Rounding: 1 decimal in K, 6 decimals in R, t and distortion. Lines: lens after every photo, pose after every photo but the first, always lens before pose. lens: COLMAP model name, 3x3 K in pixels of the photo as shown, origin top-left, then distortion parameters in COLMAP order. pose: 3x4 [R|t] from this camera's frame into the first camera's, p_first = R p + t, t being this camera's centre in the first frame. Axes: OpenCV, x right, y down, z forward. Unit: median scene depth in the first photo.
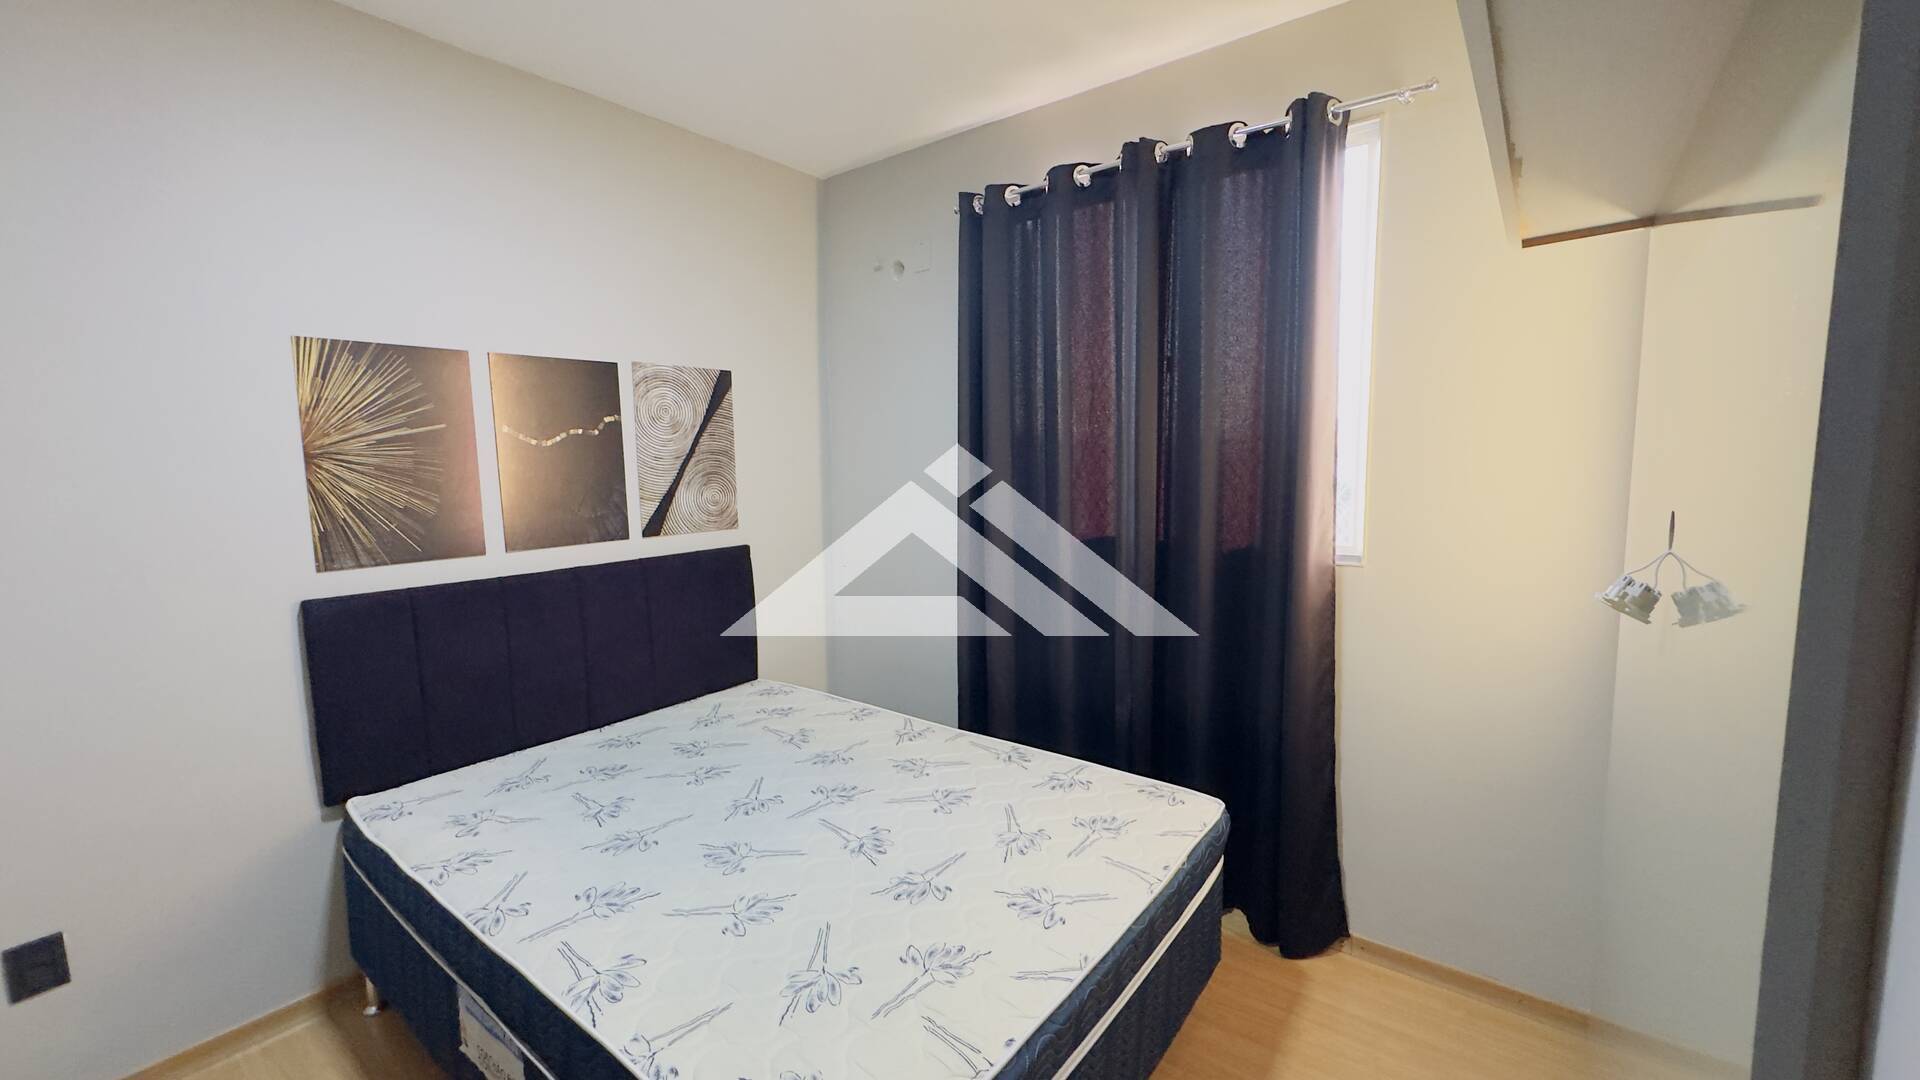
lens RADIAL K [[766.6, 0, 951.0], [0, 766.6, 541.0], [0, 0, 1]] dist [-0.003000, 0.000319]
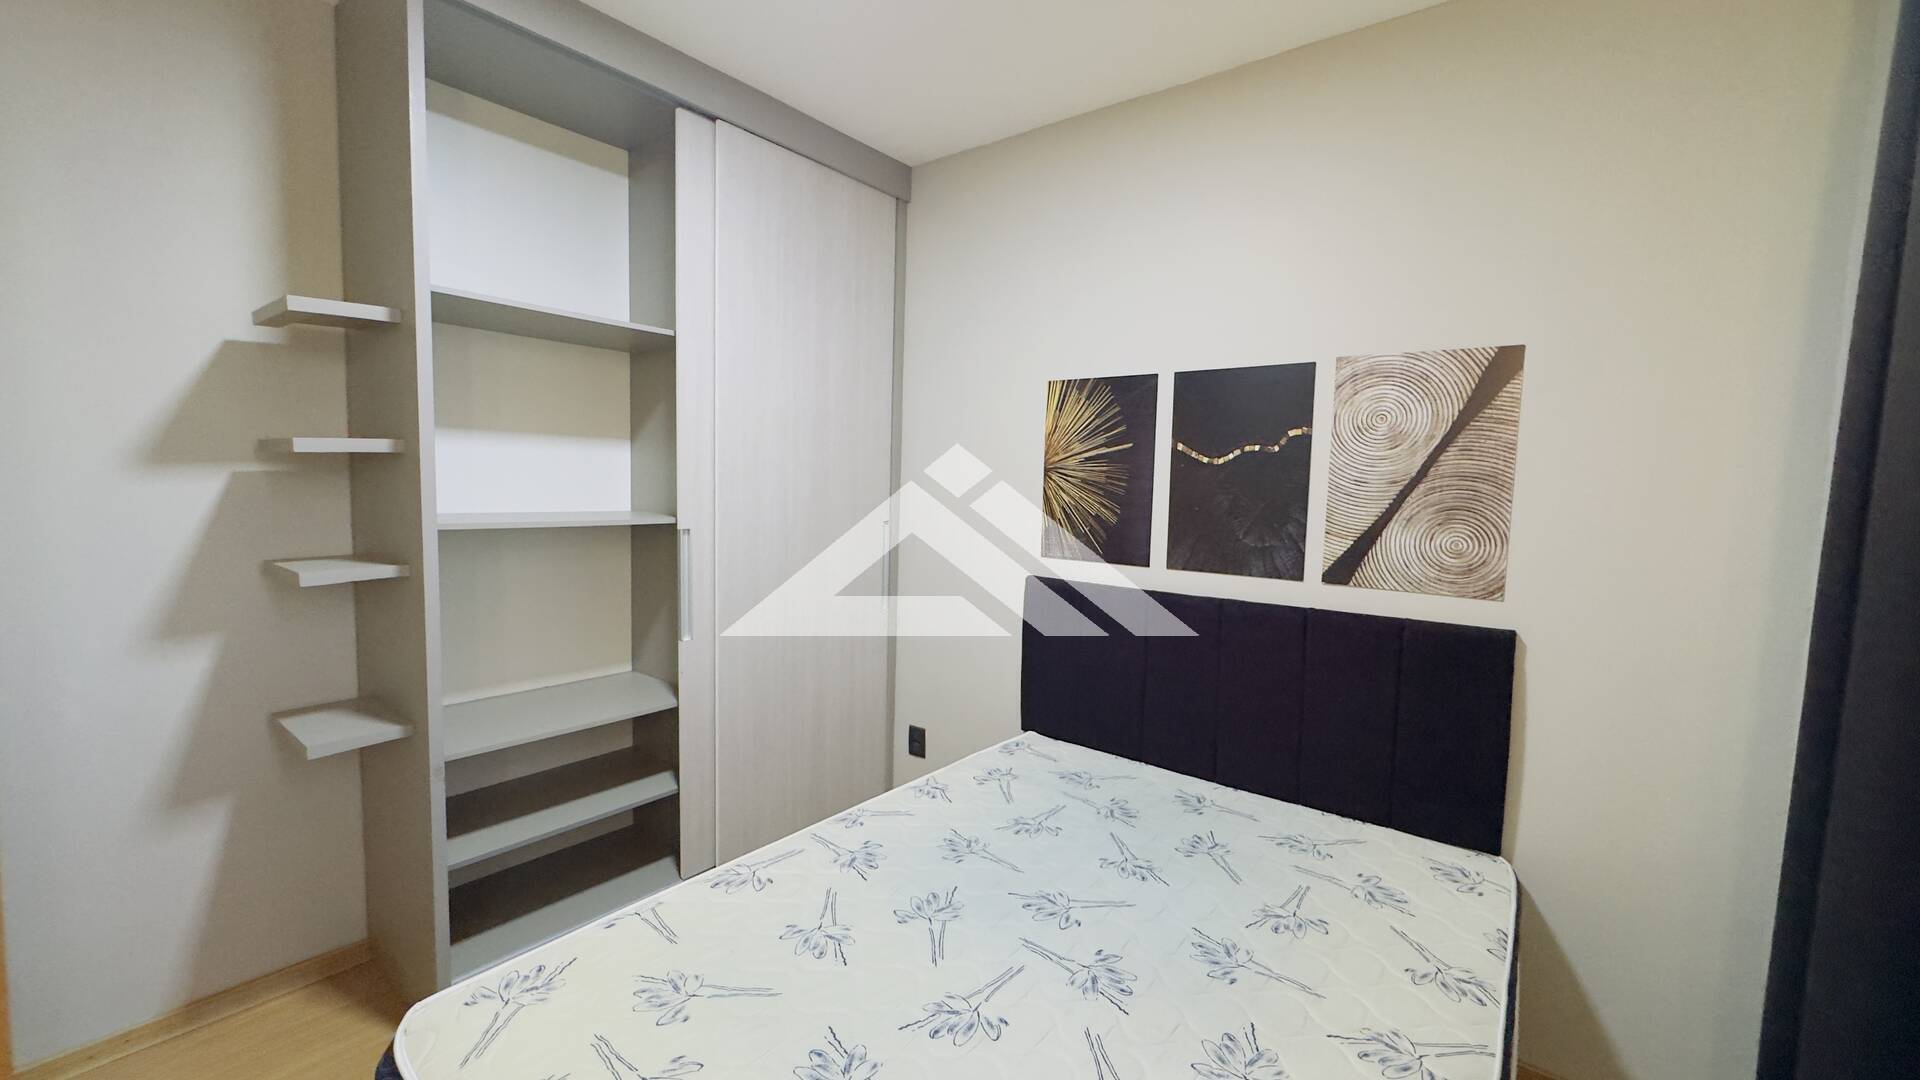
lens RADIAL K [[766.6, 0, 967.6], [0, 766.6, 543.4], [0, 0, 1]] dist [-0.003000, 0.000319]
pose [[-0.005048, 0.099443, -0.995030, 0.403375], [-0.139107, 0.985299, 0.099176, -0.077931], [0.990264, 0.138916, 0.008859, 0.692352]]
